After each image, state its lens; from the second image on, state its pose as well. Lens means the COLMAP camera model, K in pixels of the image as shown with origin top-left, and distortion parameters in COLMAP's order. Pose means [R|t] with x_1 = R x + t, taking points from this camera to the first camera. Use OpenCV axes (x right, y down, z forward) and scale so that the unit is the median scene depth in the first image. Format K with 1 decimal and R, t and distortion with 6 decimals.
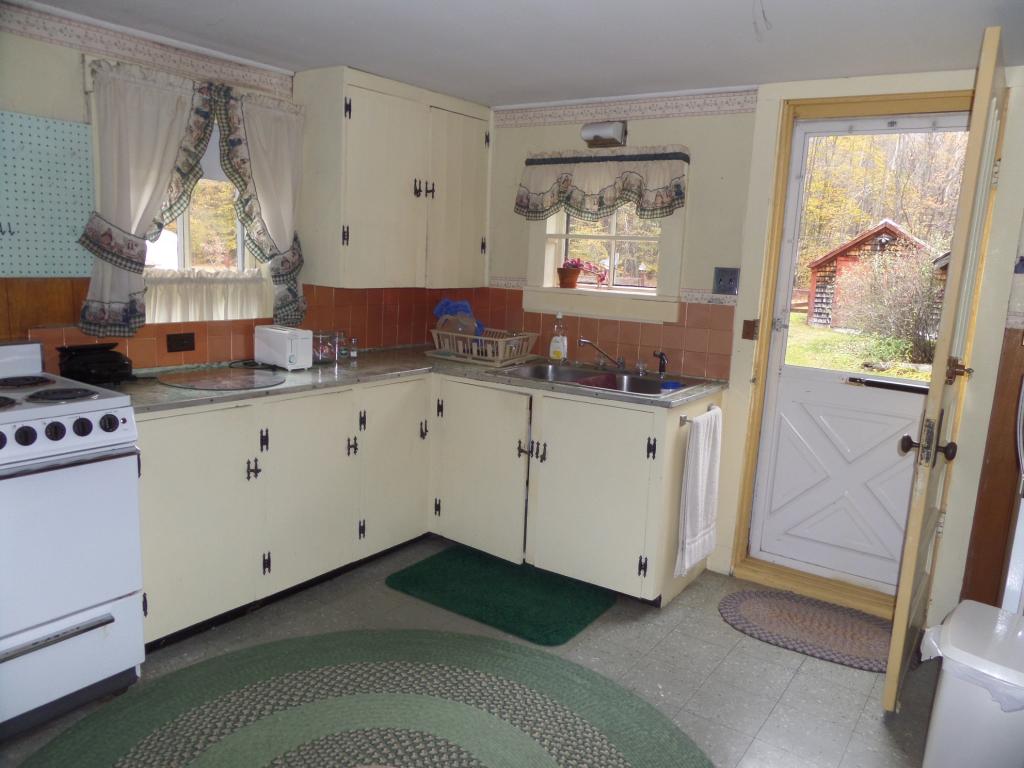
lens RADIAL K [[738.8, 0, 512.0], [0, 738.8, 384.0], [0, 0, 1]] dist [0.000761, 0.003010]
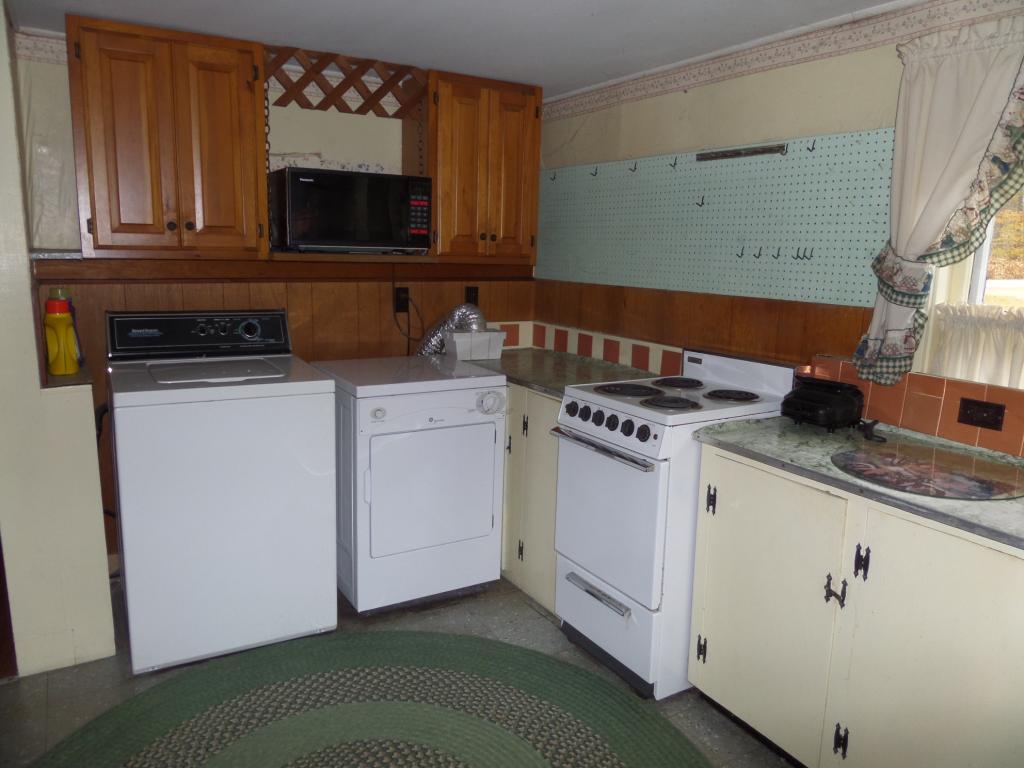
lens RADIAL K [[738.8, 0, 512.0], [0, 738.8, 384.0], [0, 0, 1]] dist [0.000761, 0.003010]
pose [[-0.393348, 0.106662, -0.913181, 0.373288], [-0.201817, 0.959005, 0.198946, -0.146313], [0.896966, 0.262551, -0.355696, 0.958060]]
